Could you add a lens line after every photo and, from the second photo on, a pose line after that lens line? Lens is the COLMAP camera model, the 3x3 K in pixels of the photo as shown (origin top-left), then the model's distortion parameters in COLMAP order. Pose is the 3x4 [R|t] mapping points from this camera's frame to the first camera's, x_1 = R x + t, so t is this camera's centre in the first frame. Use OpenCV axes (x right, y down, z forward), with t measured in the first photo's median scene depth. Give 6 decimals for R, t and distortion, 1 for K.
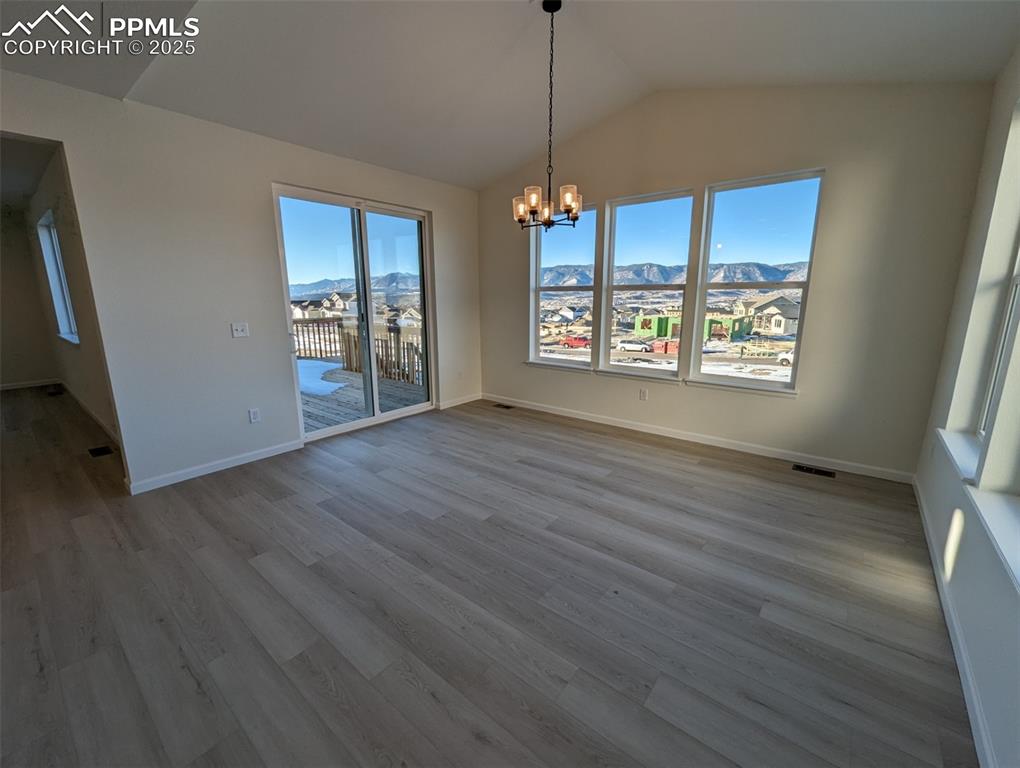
lens RADIAL K [[425.9, 0, 510.0], [0, 425.9, 384.0], [0, 0, 1]] dist [-0.000566, 0.000123]
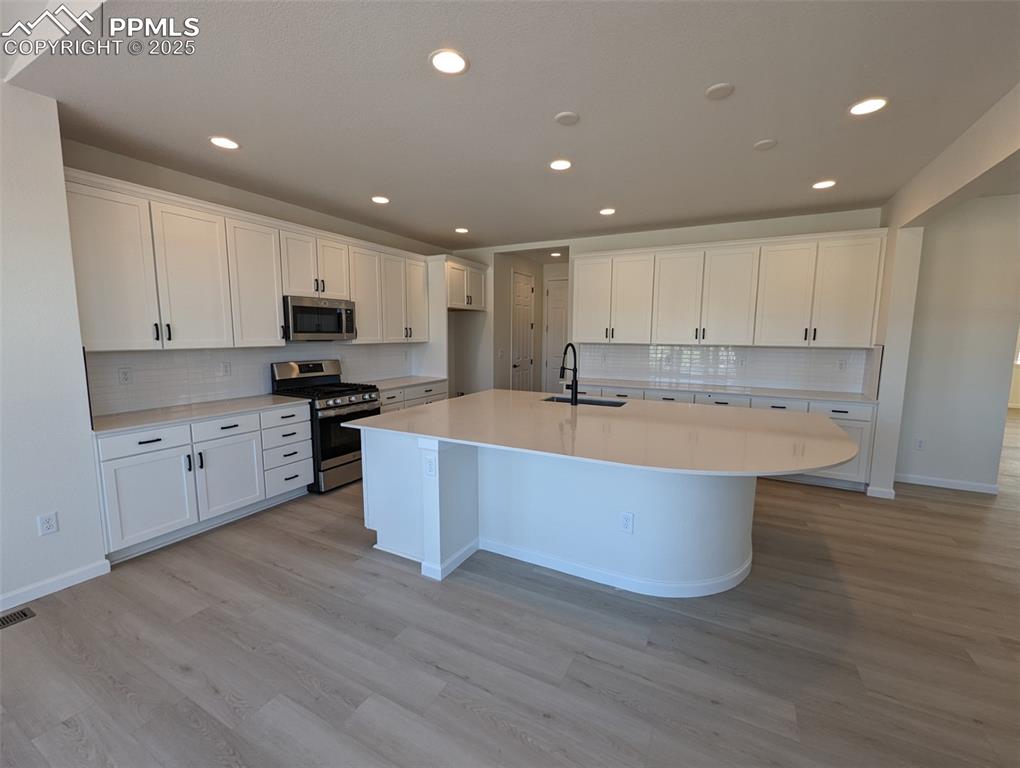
lens RADIAL K [[425.9, 0, 510.0], [0, 425.9, 384.0], [0, 0, 1]] dist [-0.000566, 0.000123]
pose [[-0.980409, 0.024699, -0.195416, -0.695801], [-0.039508, 0.947286, 0.317944, -0.391387], [0.192967, 0.319436, -0.927752, 1.823530]]
